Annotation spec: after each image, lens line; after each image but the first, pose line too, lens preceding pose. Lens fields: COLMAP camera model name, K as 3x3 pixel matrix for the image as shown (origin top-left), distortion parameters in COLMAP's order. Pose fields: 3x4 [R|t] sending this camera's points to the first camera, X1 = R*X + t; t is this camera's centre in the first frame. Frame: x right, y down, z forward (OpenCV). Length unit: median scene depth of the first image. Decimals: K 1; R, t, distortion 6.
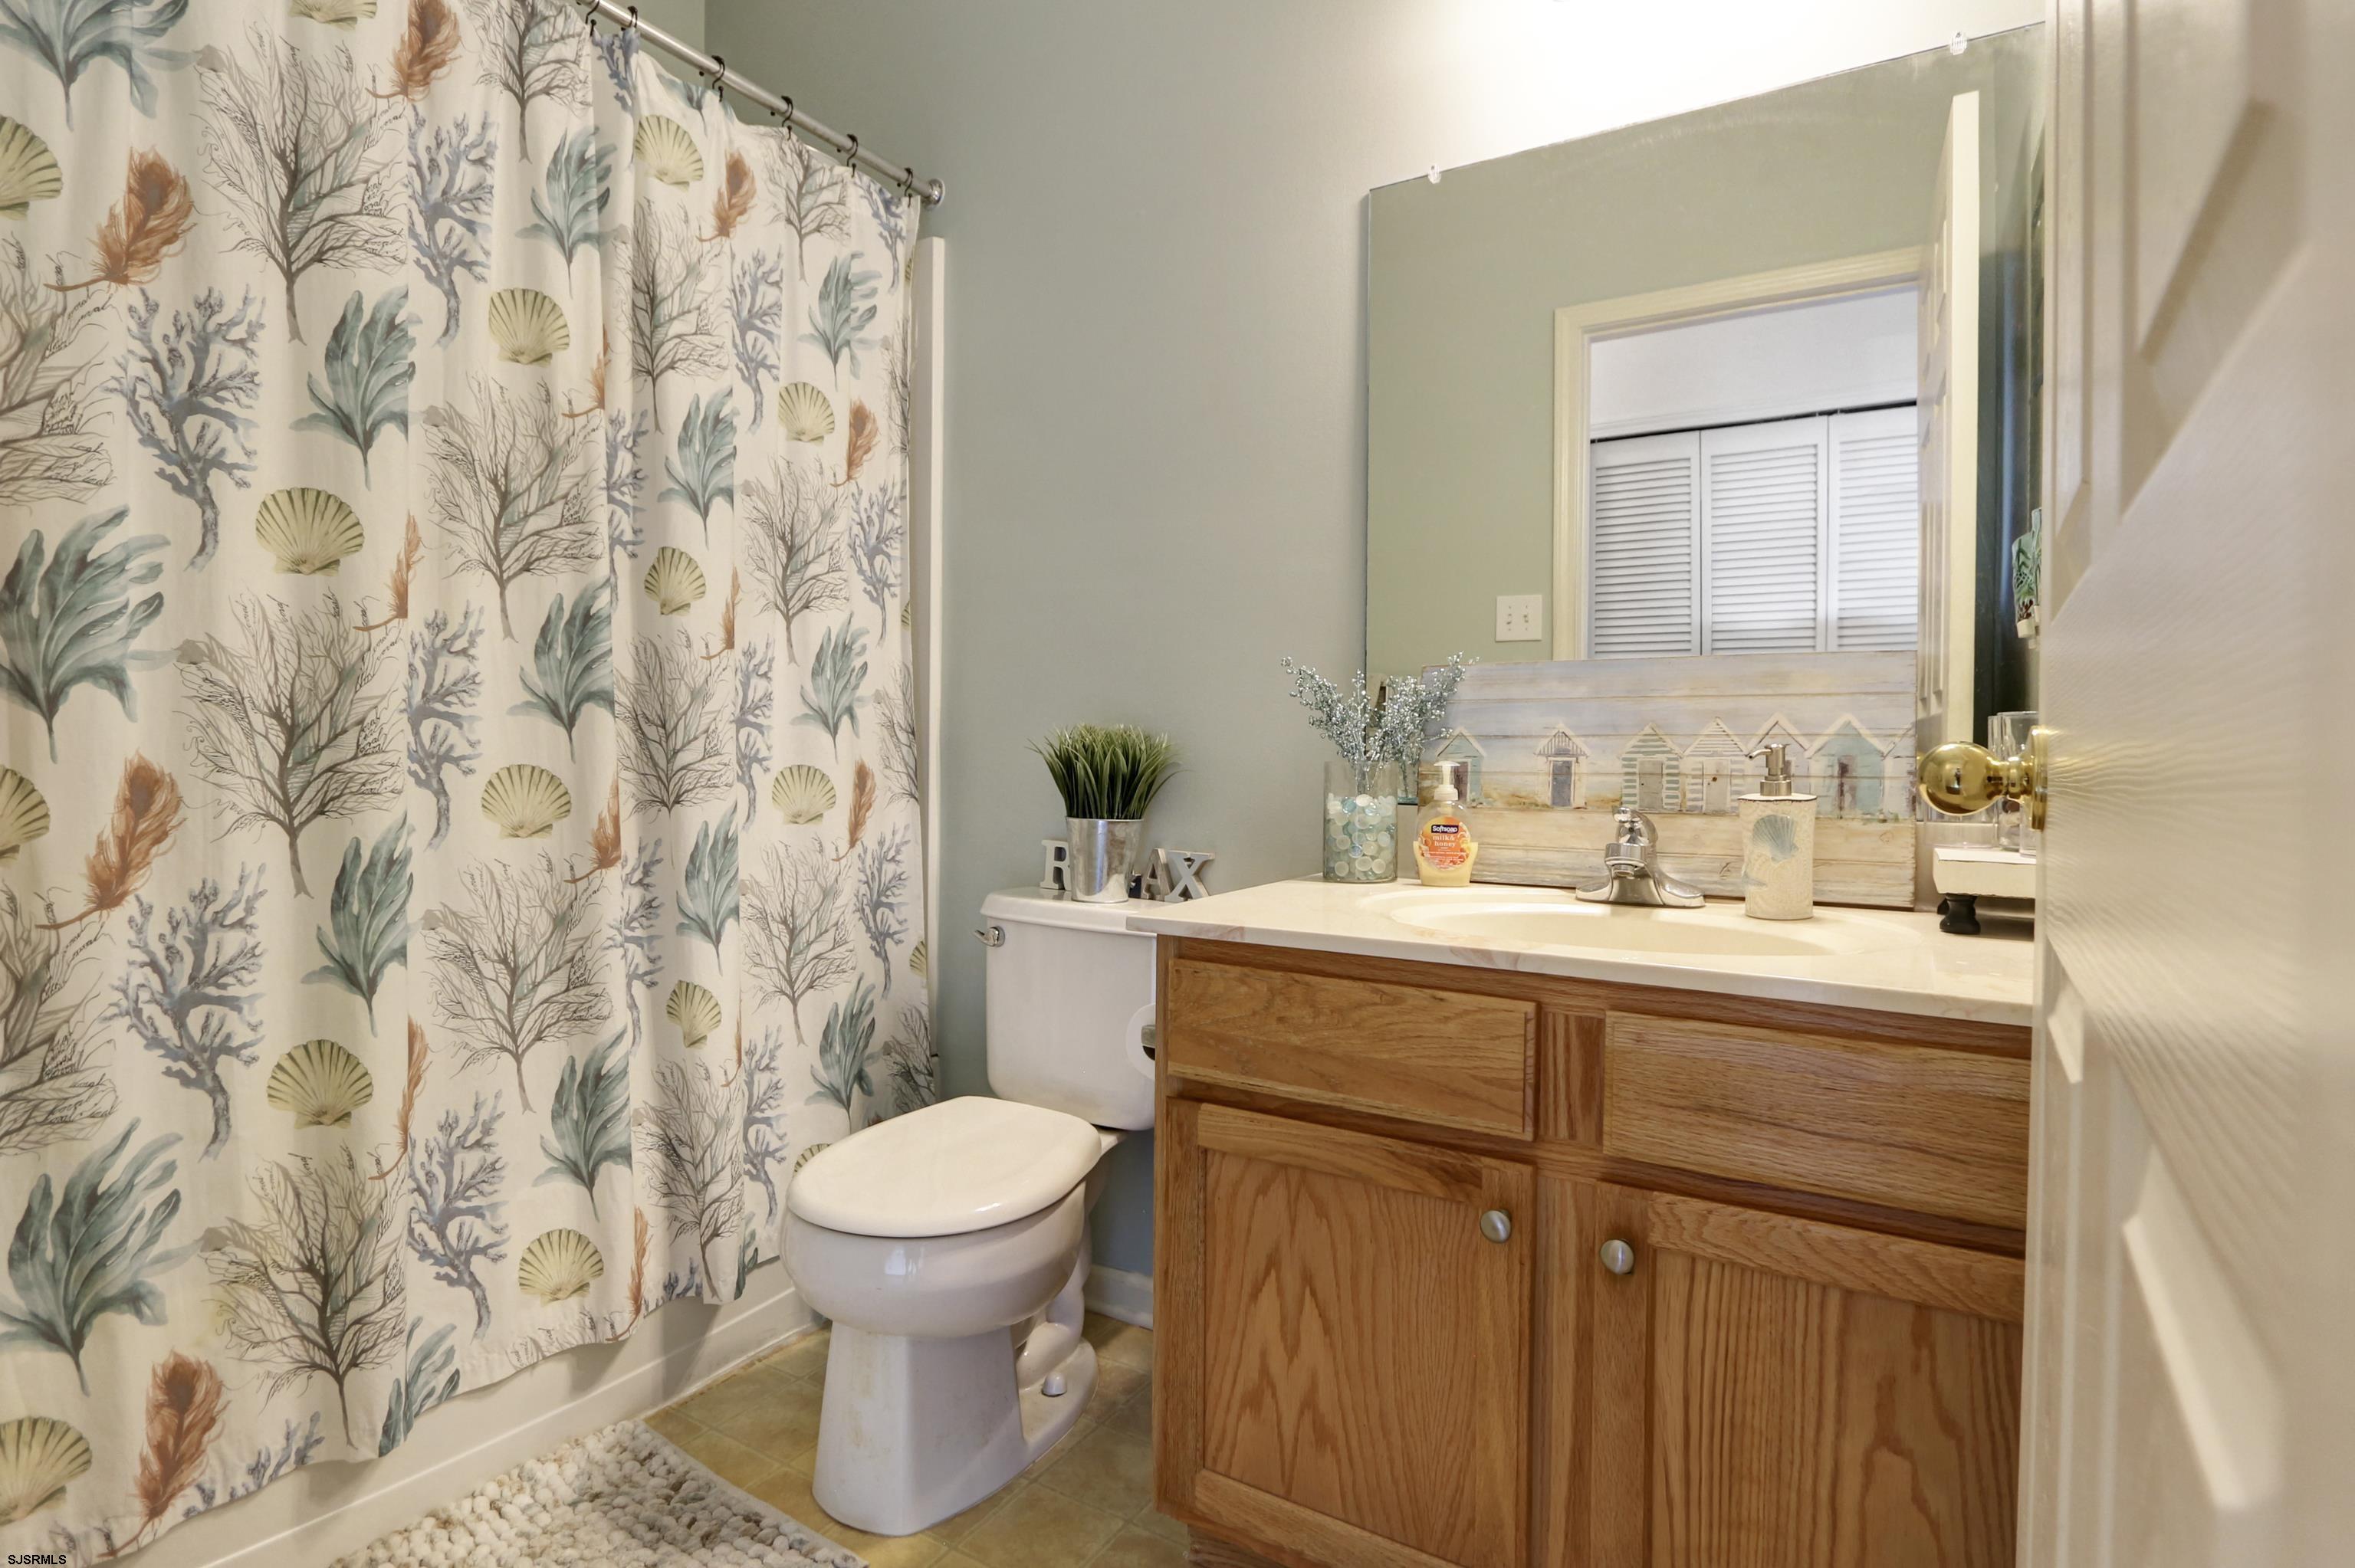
lens RADIAL K [[1188.5, 0, 1179.7], [0, 1188.5, 765.2], [0, 0, 1]] dist [-0.015552, 0.000524]
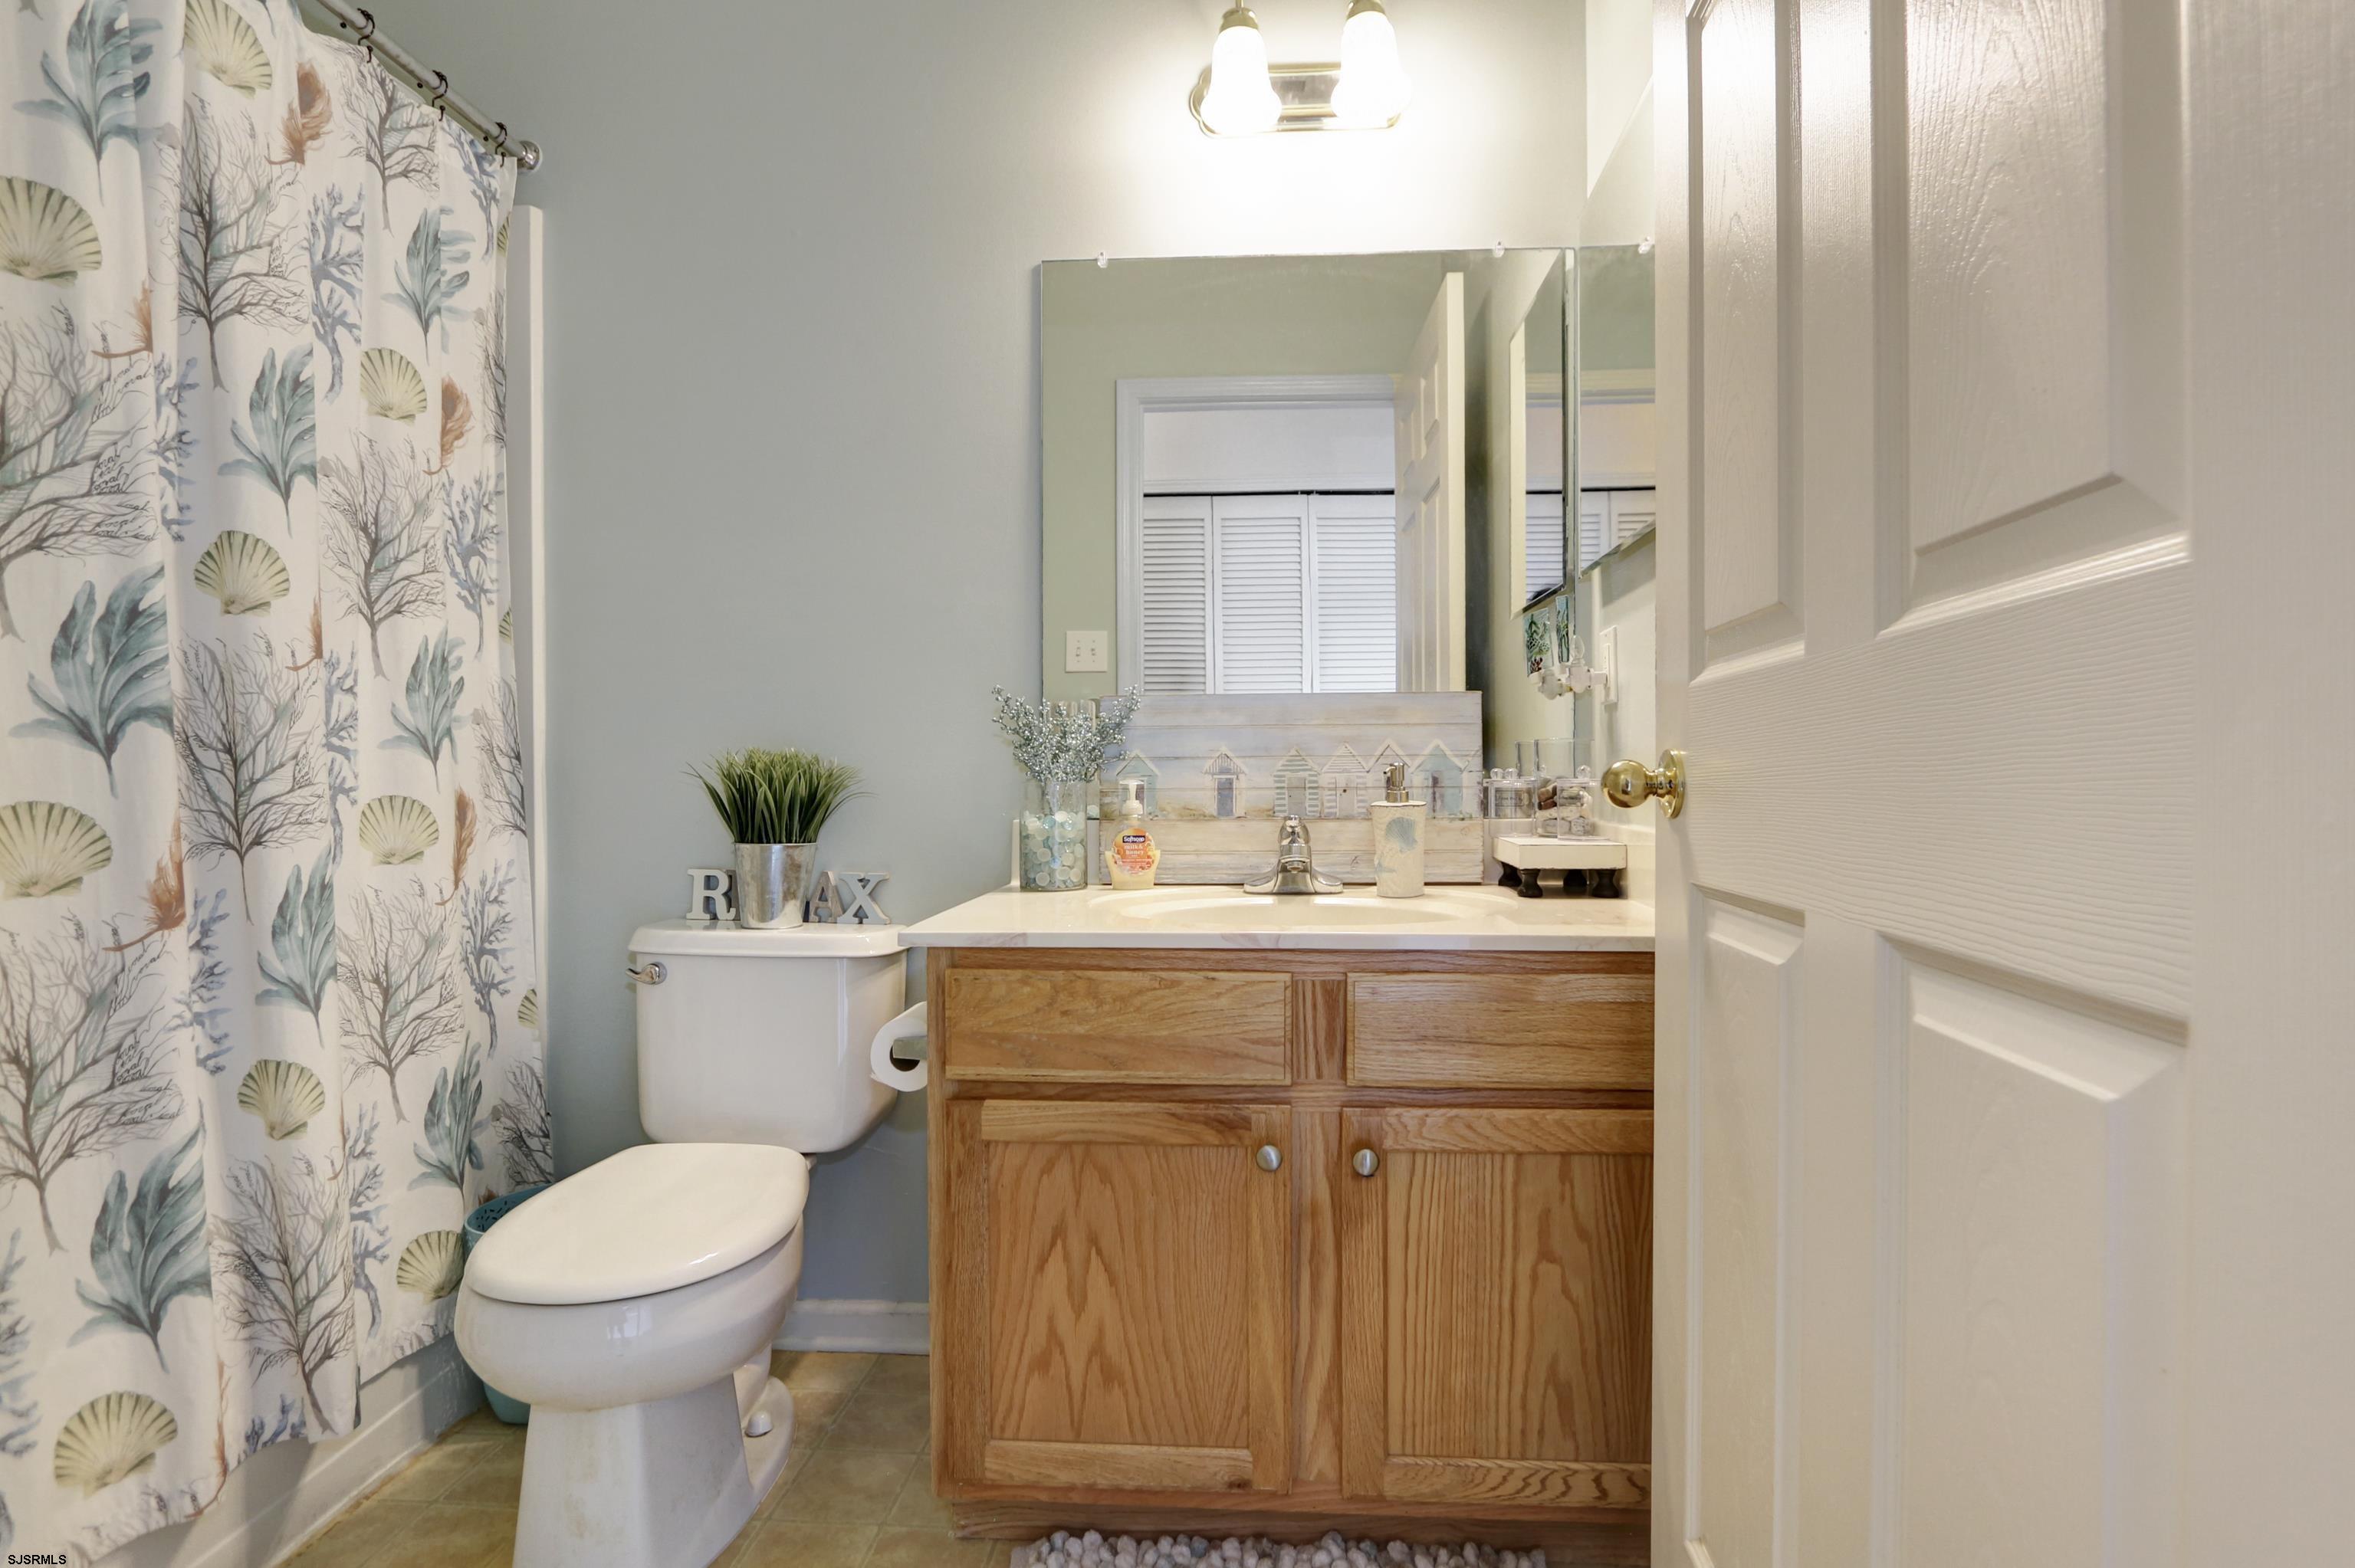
lens RADIAL K [[1162.0, 0, 1204.7], [0, 1162.0, 786.5], [0, 0, 1]] dist [-0.015305, 0.002055]
pose [[0.877119, -0.017008, 0.479971, -0.236921], [0.016775, 0.999848, 0.004774, -0.001081], [-0.479979, 0.003864, 0.877271, -0.014826]]
